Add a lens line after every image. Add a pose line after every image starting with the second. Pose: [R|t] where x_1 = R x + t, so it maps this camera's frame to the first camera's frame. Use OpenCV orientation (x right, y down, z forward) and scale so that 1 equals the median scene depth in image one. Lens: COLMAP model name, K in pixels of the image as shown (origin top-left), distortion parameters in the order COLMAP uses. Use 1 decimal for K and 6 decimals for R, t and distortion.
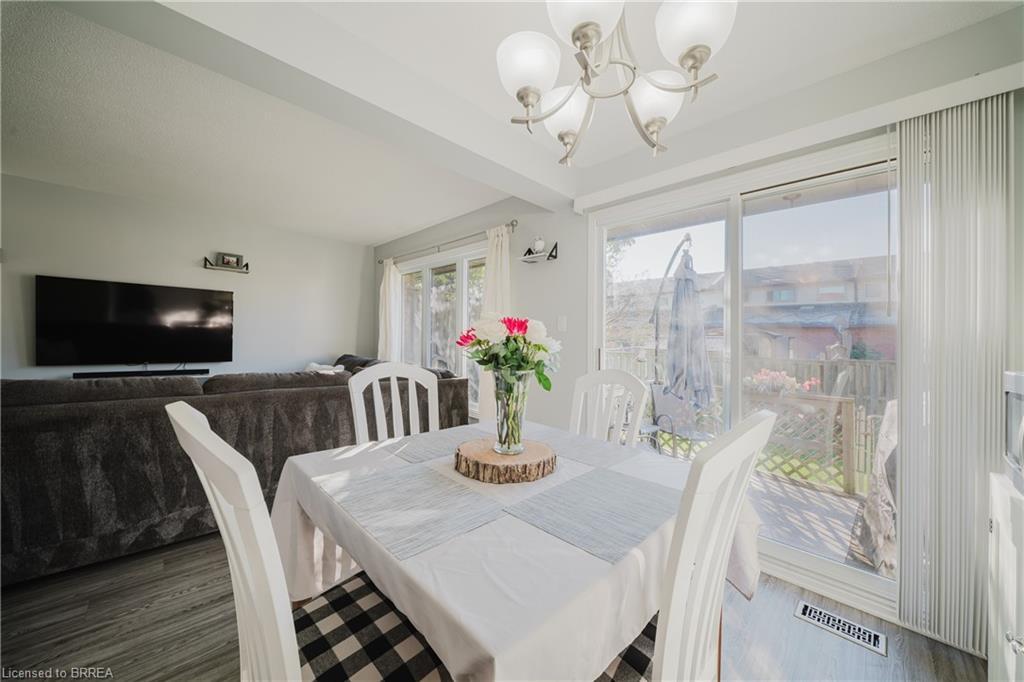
lens RADIAL K [[367.6, 0, 511.0], [0, 367.6, 348.8], [0, 0, 1]] dist [0.006534, -0.000238]
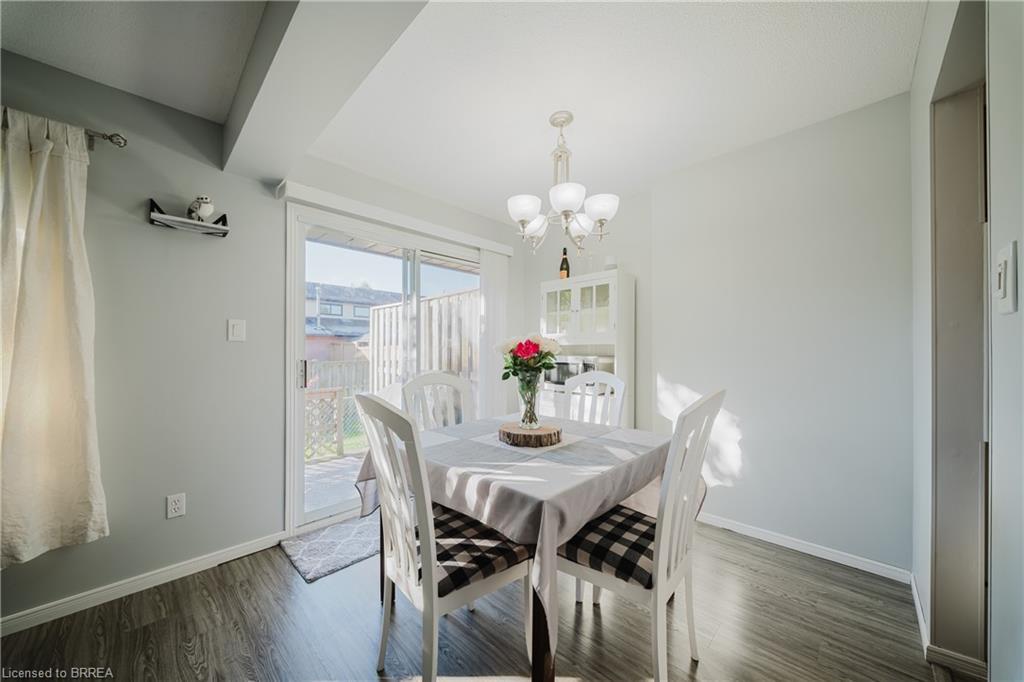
lens RADIAL K [[348.9, 0, 513.0], [0, 348.9, 349.2], [0, 0, 1]] dist [-0.005794, -0.000161]
pose [[-0.036755, -0.016299, 0.999191, -0.494112], [0.039647, 0.999056, 0.017755, -0.015421], [-0.998538, 0.040268, -0.036075, 0.409826]]
